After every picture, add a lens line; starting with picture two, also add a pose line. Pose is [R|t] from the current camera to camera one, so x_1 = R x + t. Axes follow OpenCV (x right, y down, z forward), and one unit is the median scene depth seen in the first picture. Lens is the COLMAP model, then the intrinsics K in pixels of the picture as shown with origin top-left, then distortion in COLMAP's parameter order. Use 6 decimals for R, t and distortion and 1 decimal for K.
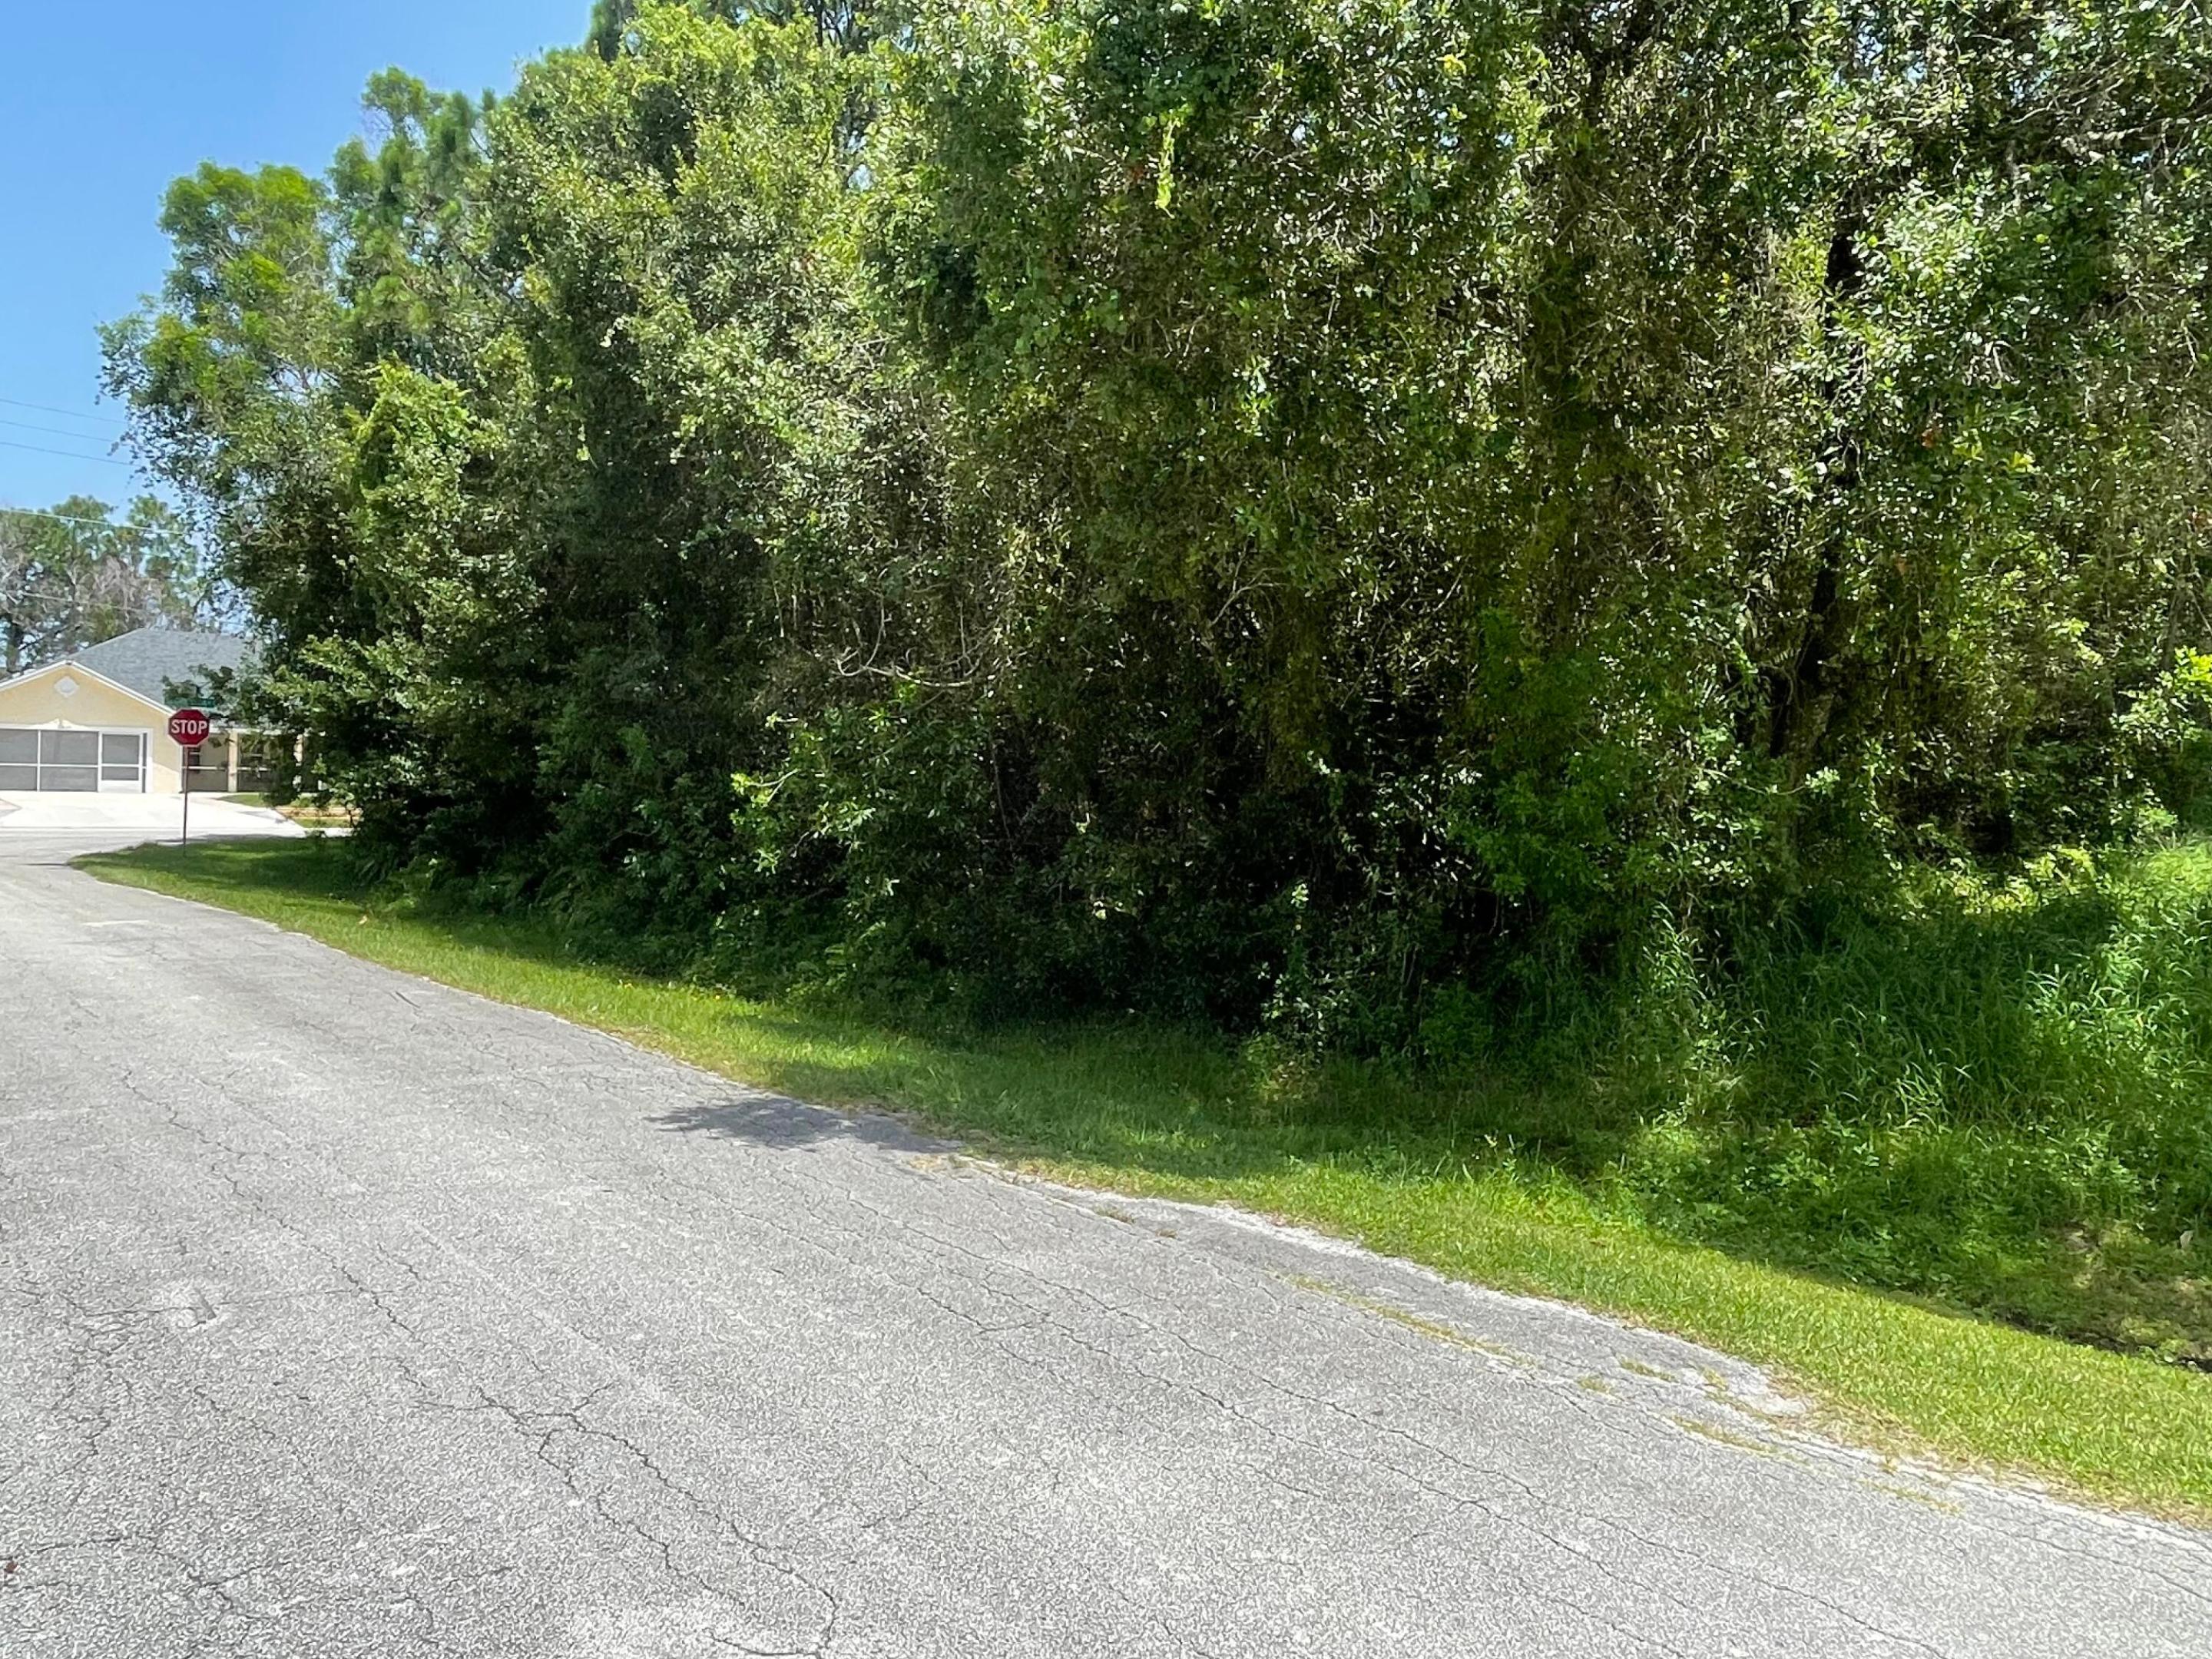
lens RADIAL K [[1616.1, 0, 1096.5], [0, 1616.1, 829.9], [0, 0, 1]] dist [-0.029840, 0.009912]
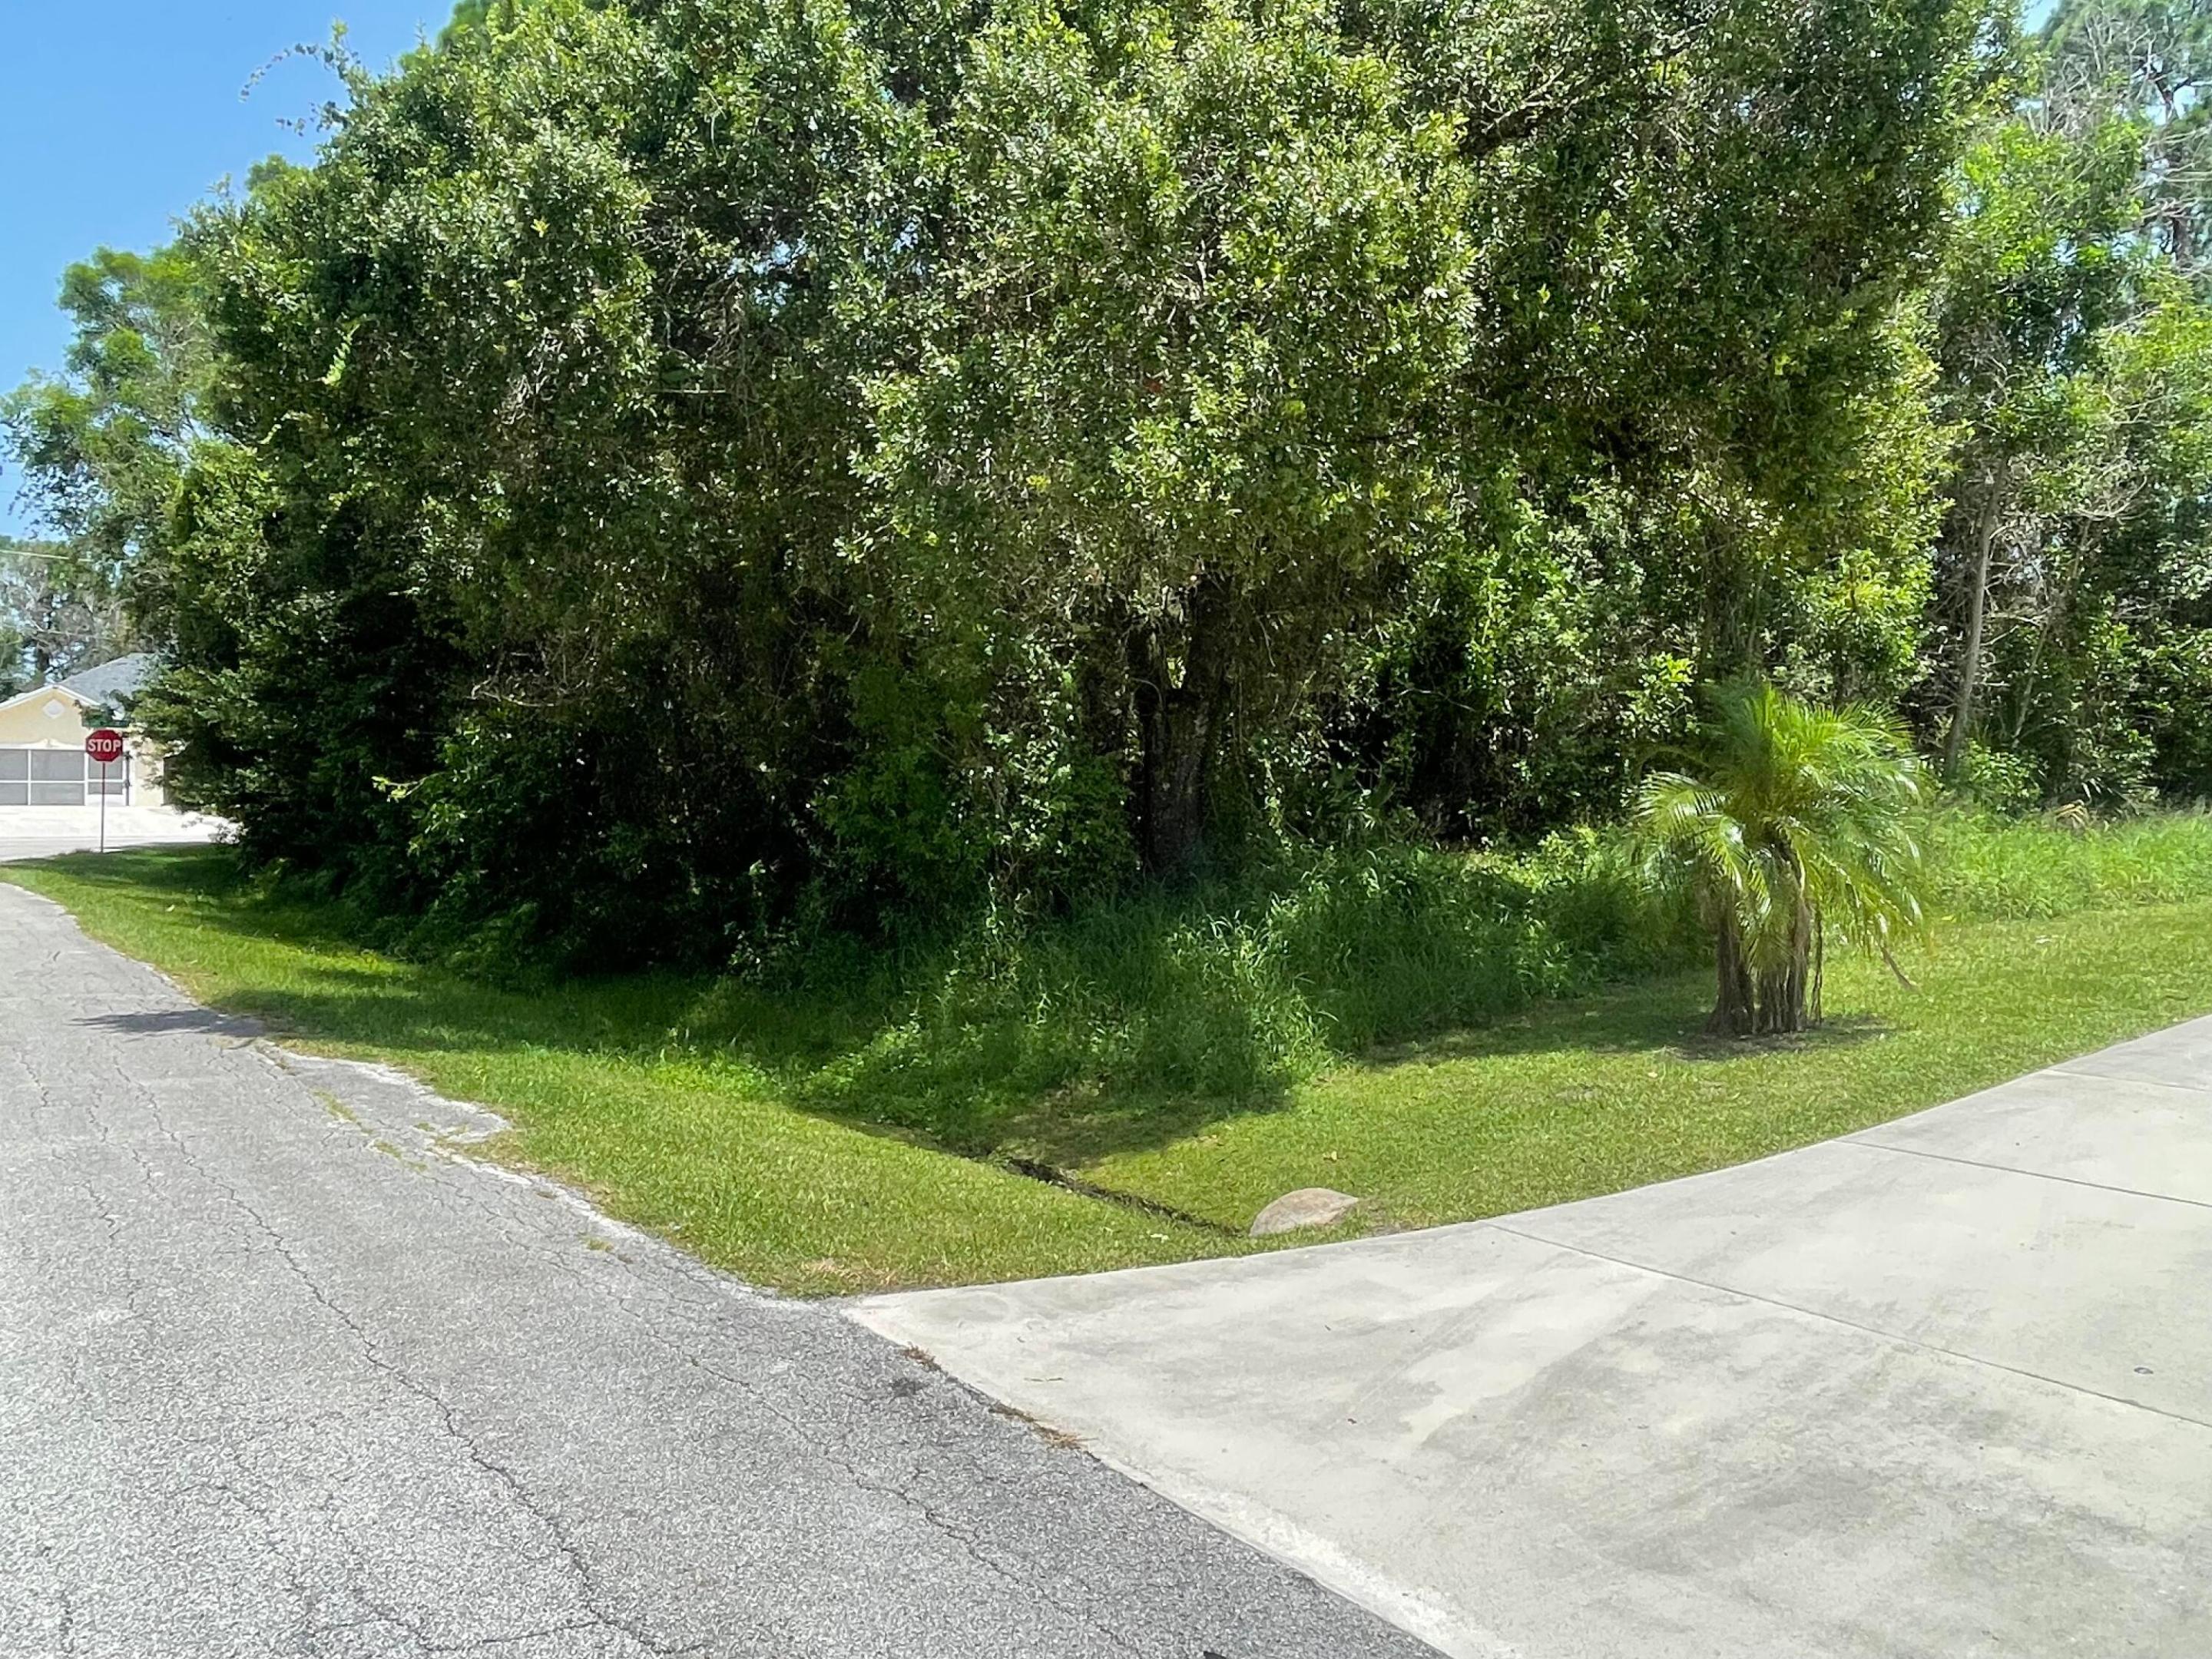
lens RADIAL K [[1616.1, 0, 1116.2], [0, 1616.1, 829.1], [0, 0, 1]] dist [-0.029840, 0.009912]
pose [[0.999547, -0.013374, -0.026953, 0.190552], [0.013316, 0.999909, -0.002314, 0.007009], [0.026981, 0.001954, 0.999634, -0.112939]]
